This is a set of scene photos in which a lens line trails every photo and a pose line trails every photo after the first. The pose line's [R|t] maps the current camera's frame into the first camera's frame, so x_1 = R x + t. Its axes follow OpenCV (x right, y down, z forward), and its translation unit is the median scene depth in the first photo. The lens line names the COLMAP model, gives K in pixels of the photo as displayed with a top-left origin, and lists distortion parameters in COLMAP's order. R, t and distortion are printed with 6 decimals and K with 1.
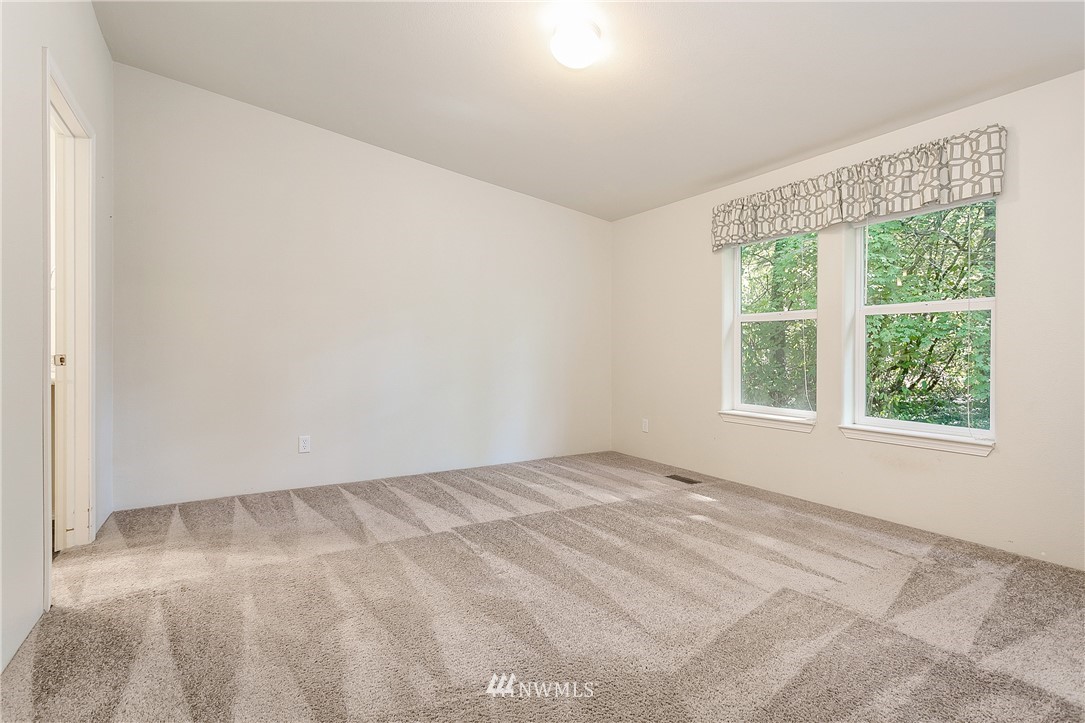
lens RADIAL K [[527.7, 0, 539.7], [0, 527.7, 354.1], [0, 0, 1]] dist [0.001019, 0.000115]
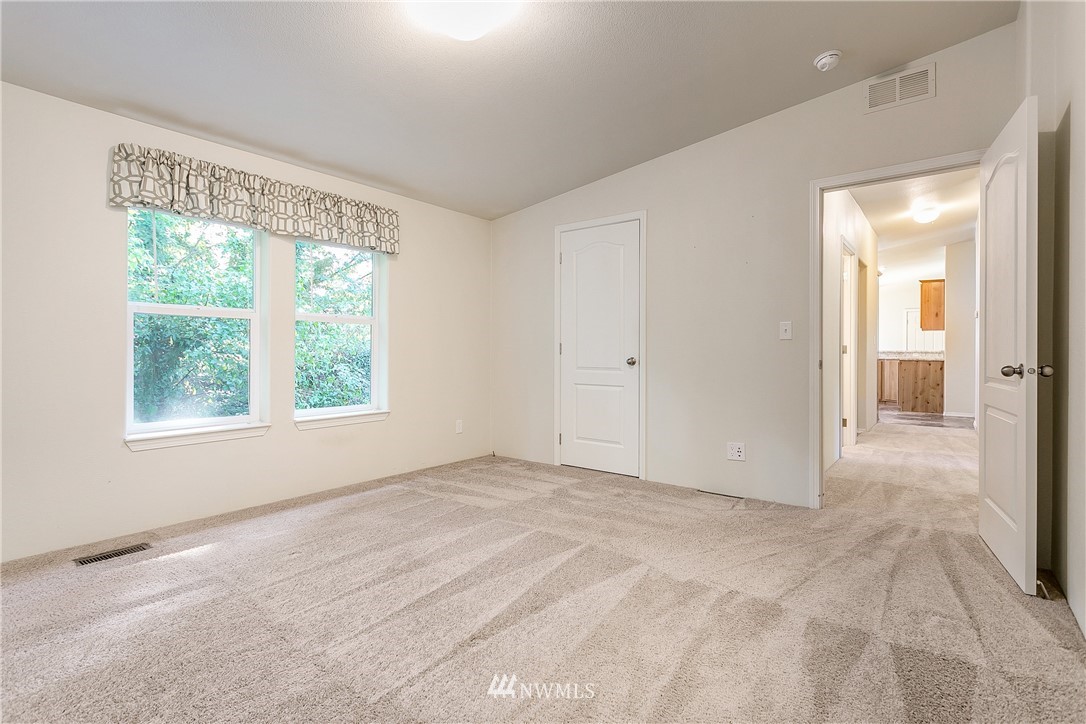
lens RADIAL K [[531.5, 0, 537.9], [0, 531.5, 349.7], [0, 0, 1]] dist [0.000960, 0.000840]
pose [[-0.348521, -0.013399, 0.937205, -0.633674], [-0.001138, 0.999903, 0.013872, -0.026371], [-0.937300, 0.003769, -0.348503, 0.905301]]
